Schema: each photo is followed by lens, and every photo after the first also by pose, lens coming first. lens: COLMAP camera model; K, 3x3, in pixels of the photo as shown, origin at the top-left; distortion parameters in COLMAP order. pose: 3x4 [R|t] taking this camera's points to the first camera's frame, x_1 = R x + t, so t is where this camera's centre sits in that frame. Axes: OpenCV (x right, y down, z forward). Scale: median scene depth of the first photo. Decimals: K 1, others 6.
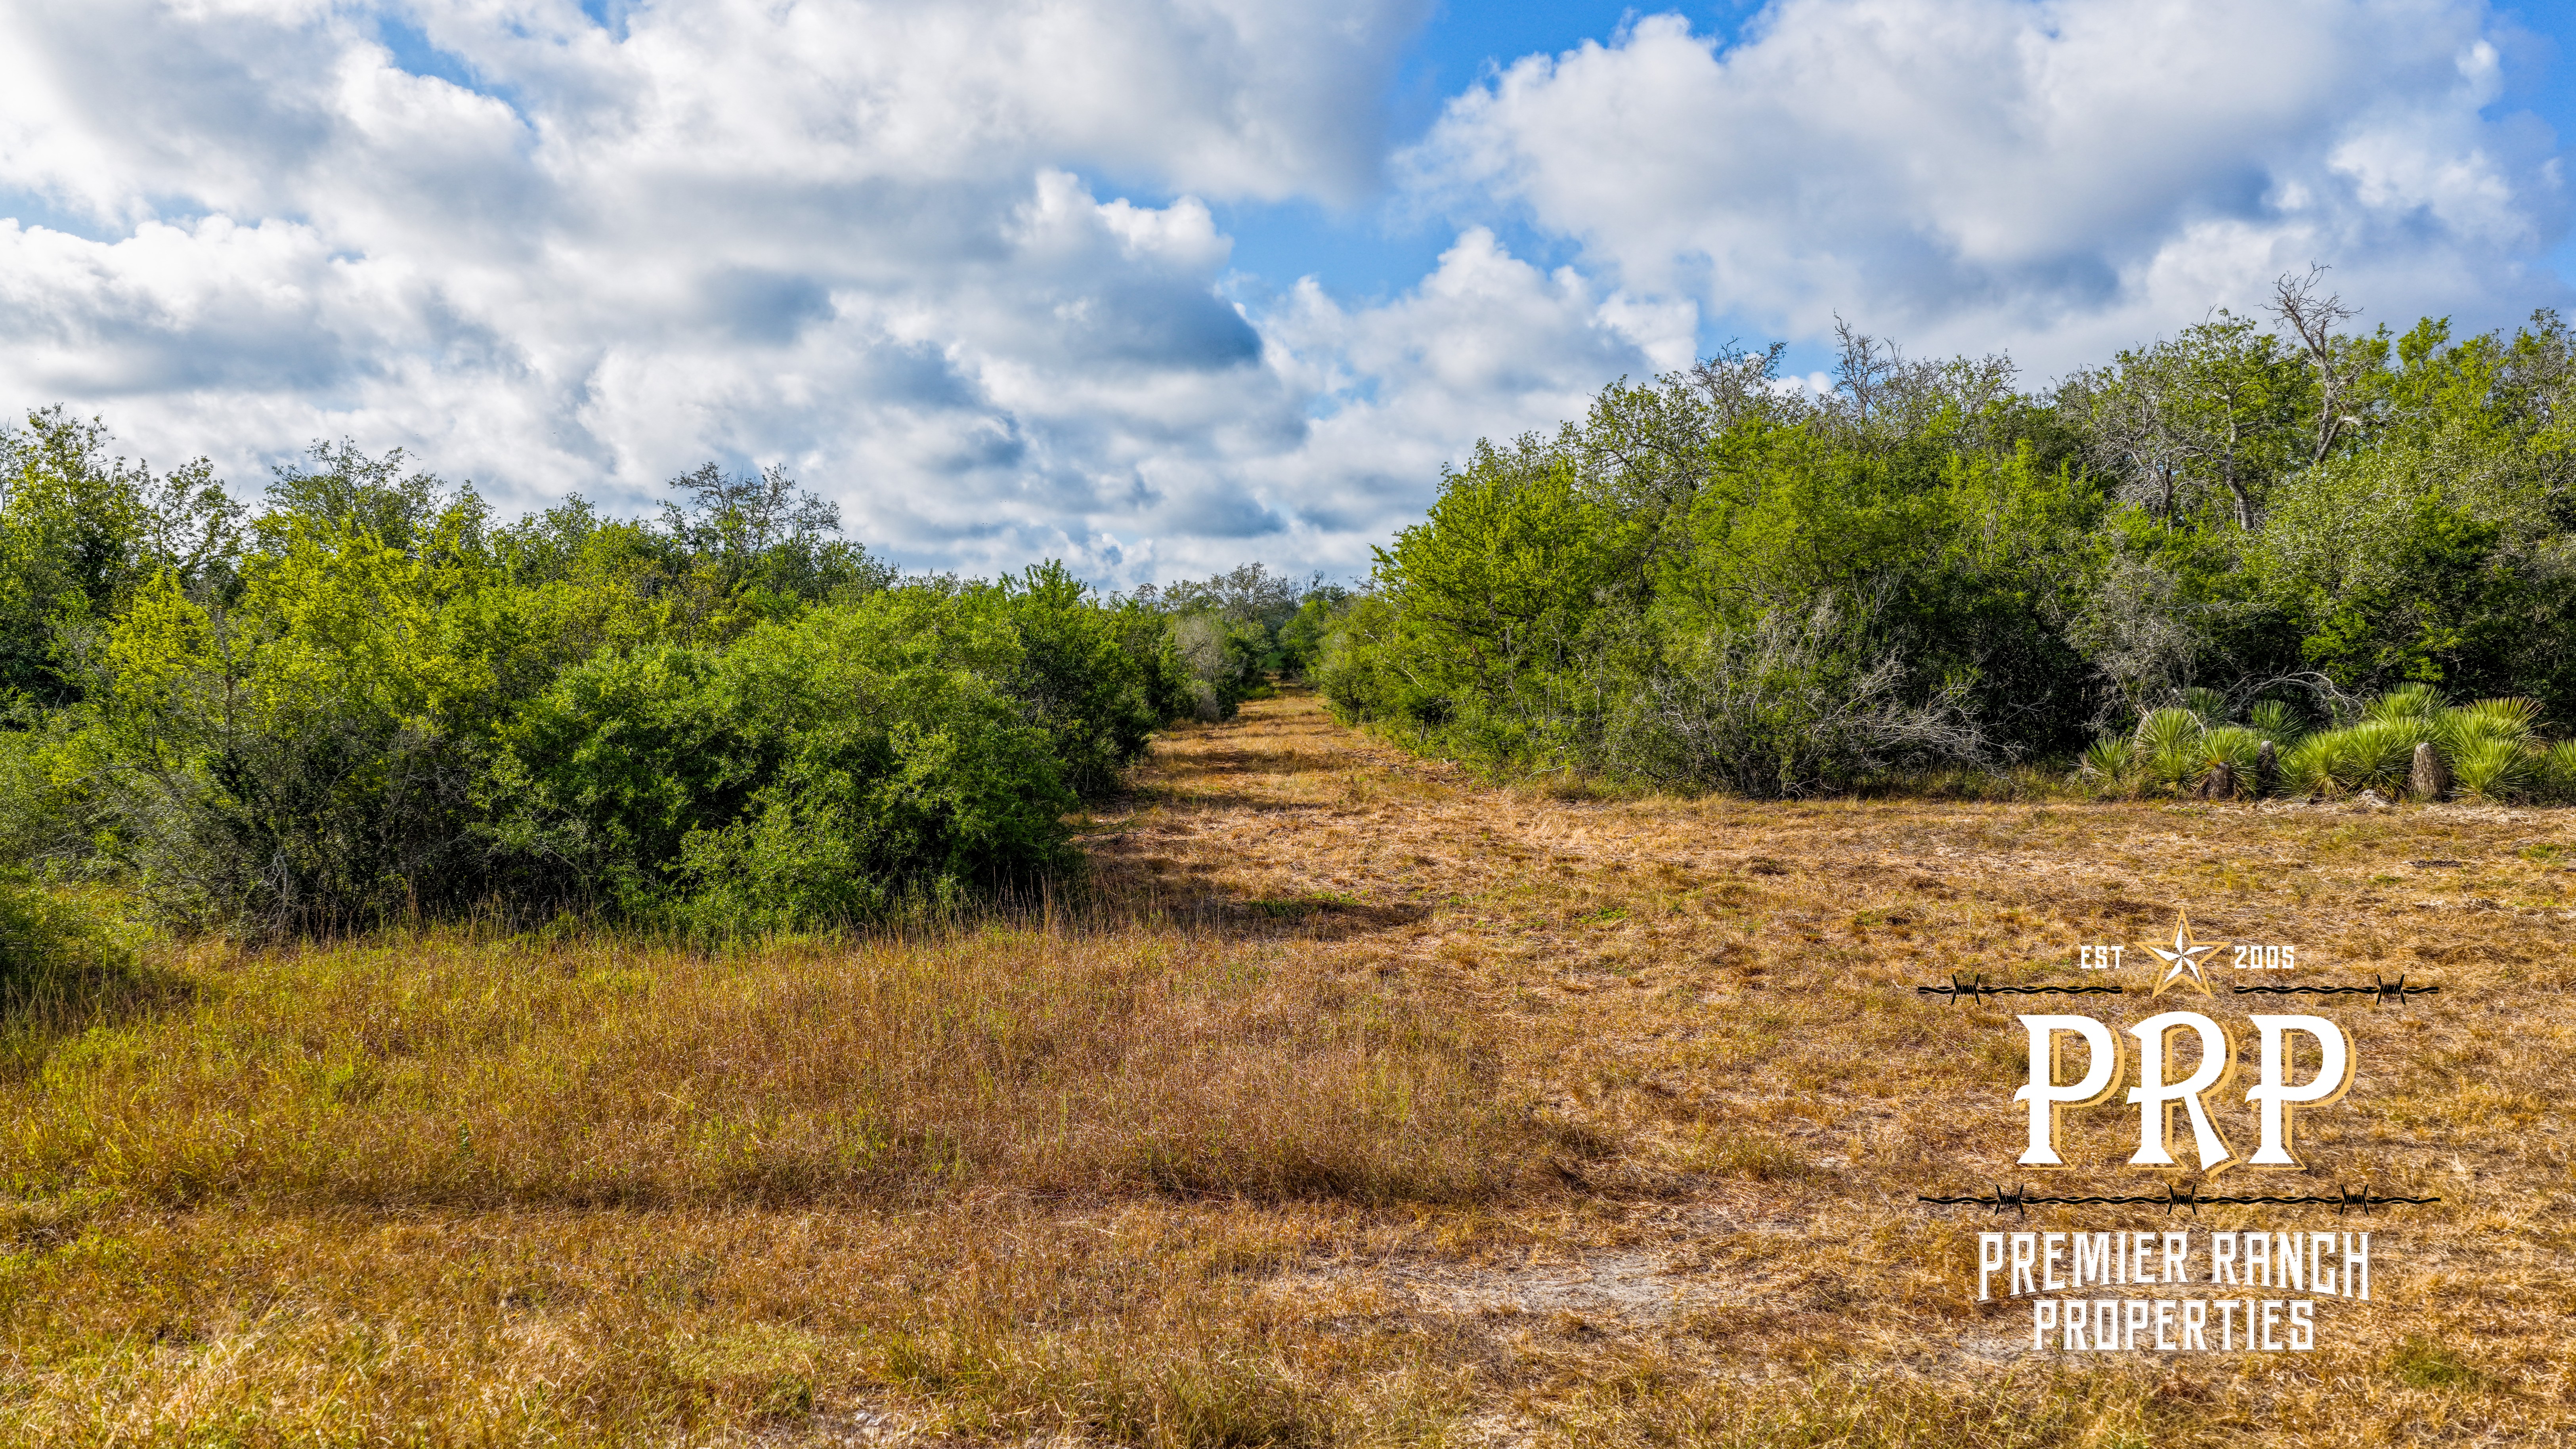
lens RADIAL K [[2185.9, 0, 1288.3], [0, 2185.9, 725.5], [0, 0, 1]] dist [0.005006, 0.018058]
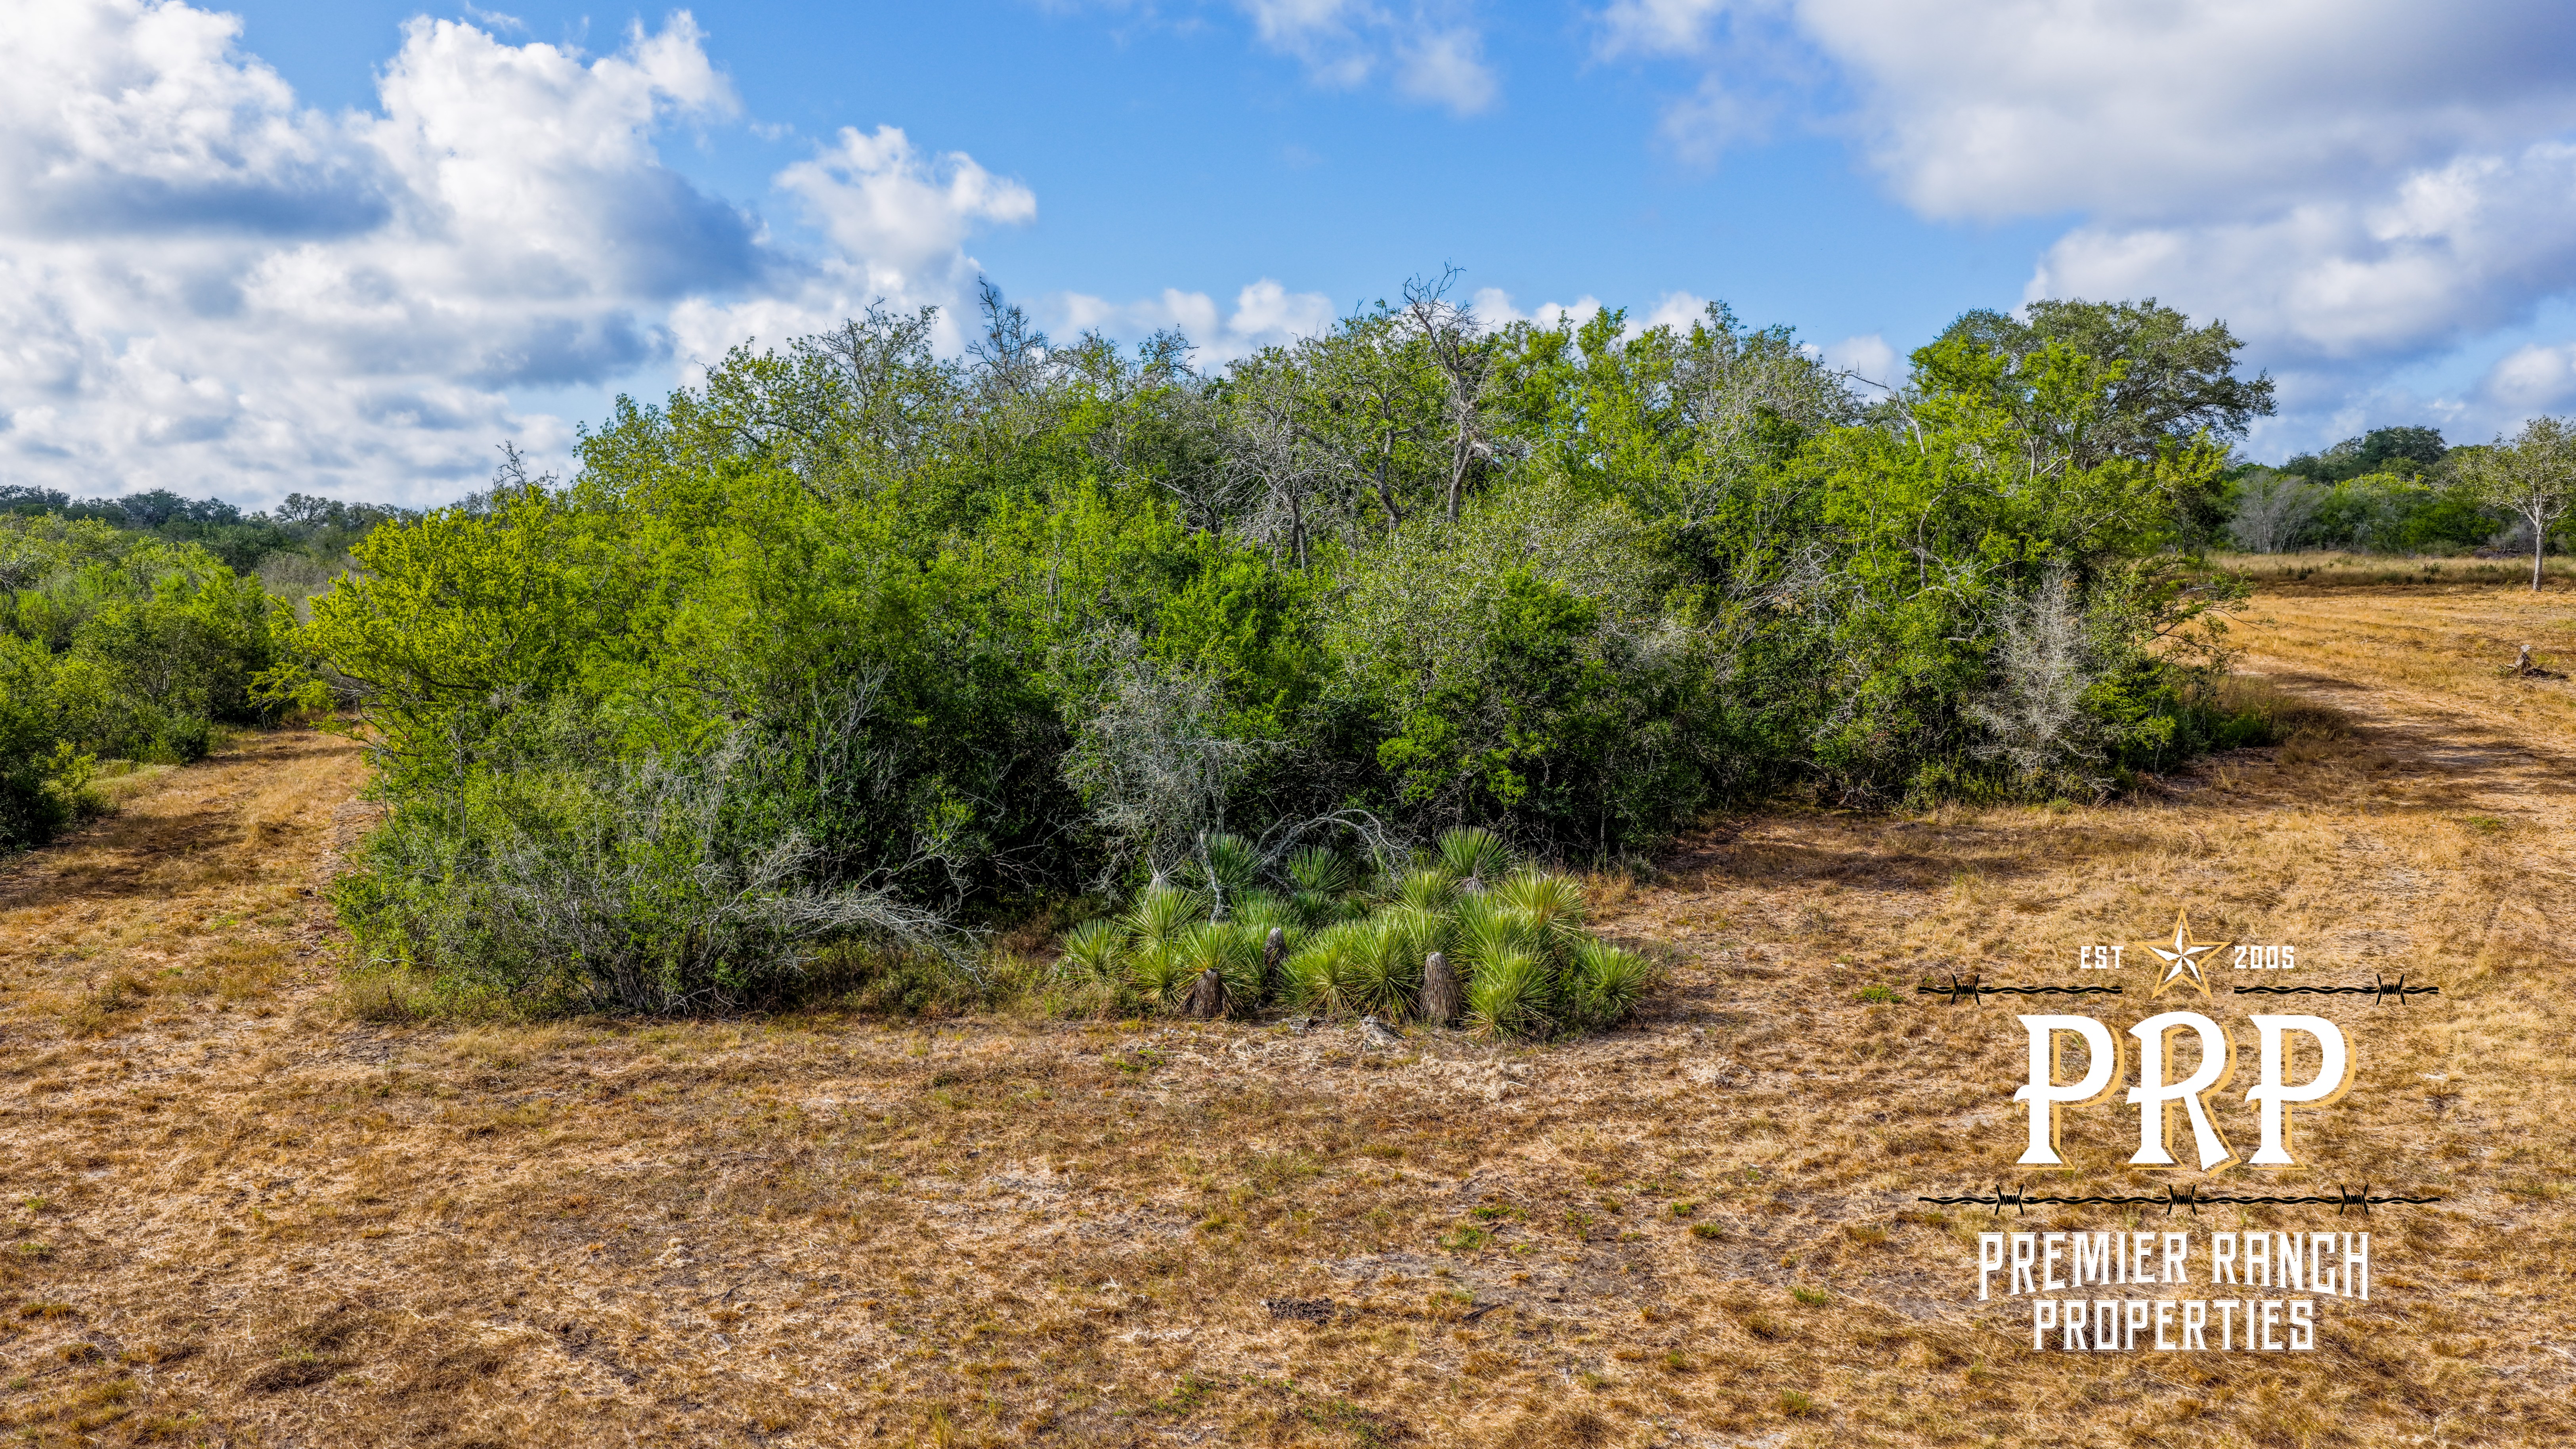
lens RADIAL K [[2185.9, 0, 1287.4], [0, 2185.9, 723.3], [0, 0, 1]] dist [0.005006, 0.018058]
pose [[0.958893, -0.019996, 0.283062, 0.198261], [0.006843, 0.998854, 0.047380, -0.088396], [-0.283685, -0.043495, 0.957931, 0.217114]]
